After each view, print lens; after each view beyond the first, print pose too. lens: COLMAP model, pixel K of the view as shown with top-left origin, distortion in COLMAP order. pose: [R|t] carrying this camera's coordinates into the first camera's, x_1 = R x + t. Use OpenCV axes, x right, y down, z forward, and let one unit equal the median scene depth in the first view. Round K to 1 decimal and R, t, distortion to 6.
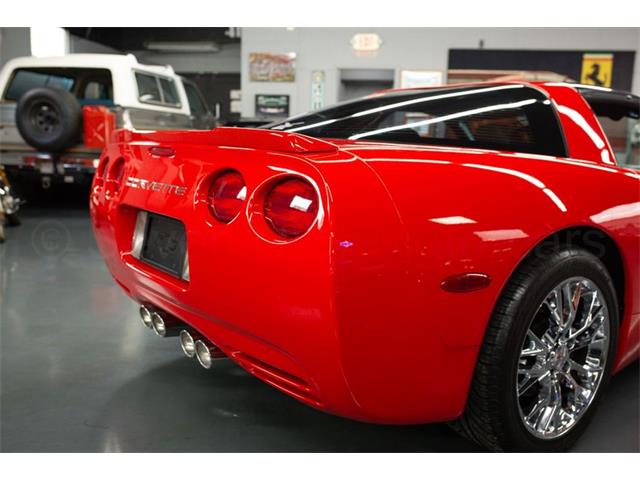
lens RADIAL K [[611.6, 0, 329.1], [0, 611.6, 239.7], [0, 0, 1]] dist [-0.007823, 0.001803]
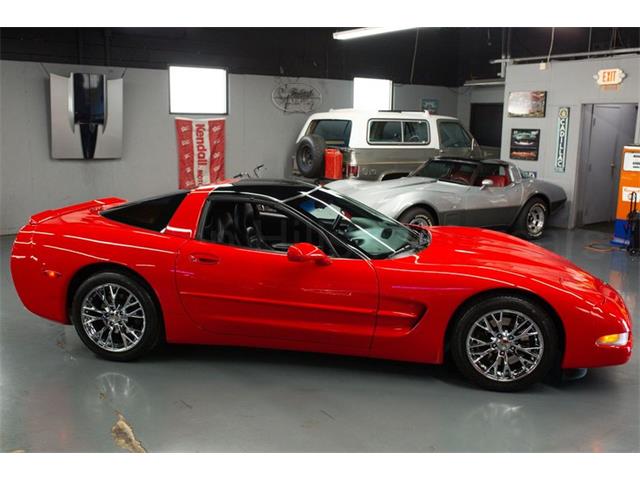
lens RADIAL K [[611.6, 0, 329.1], [0, 611.6, 239.7], [0, 0, 1]] dist [-0.007823, 0.001803]
pose [[0.625587, 0.141094, -0.767290, 0.566112], [-0.127467, 0.988779, 0.077897, -0.081557], [0.769671, 0.049073, 0.636552, 0.035637]]
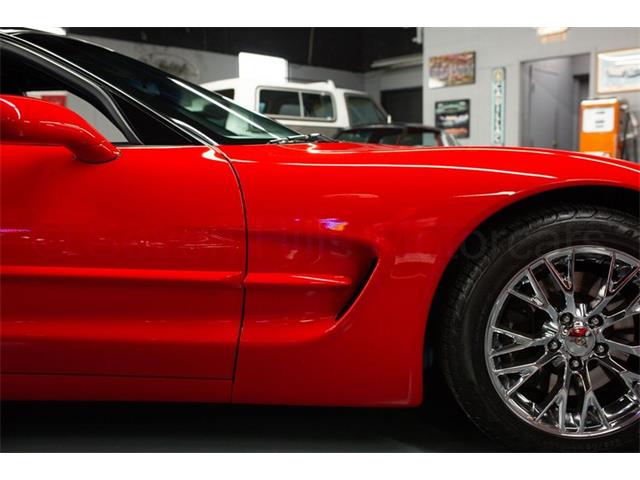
lens RADIAL K [[611.6, 0, 329.1], [0, 611.6, 239.7], [0, 0, 1]] dist [-0.007823, 0.001803]
pose [[0.740517, 0.062524, -0.669123, 0.390741], [-0.087511, 0.996156, -0.003766, -0.014739], [0.666315, 0.061345, 0.743143, 0.229083]]
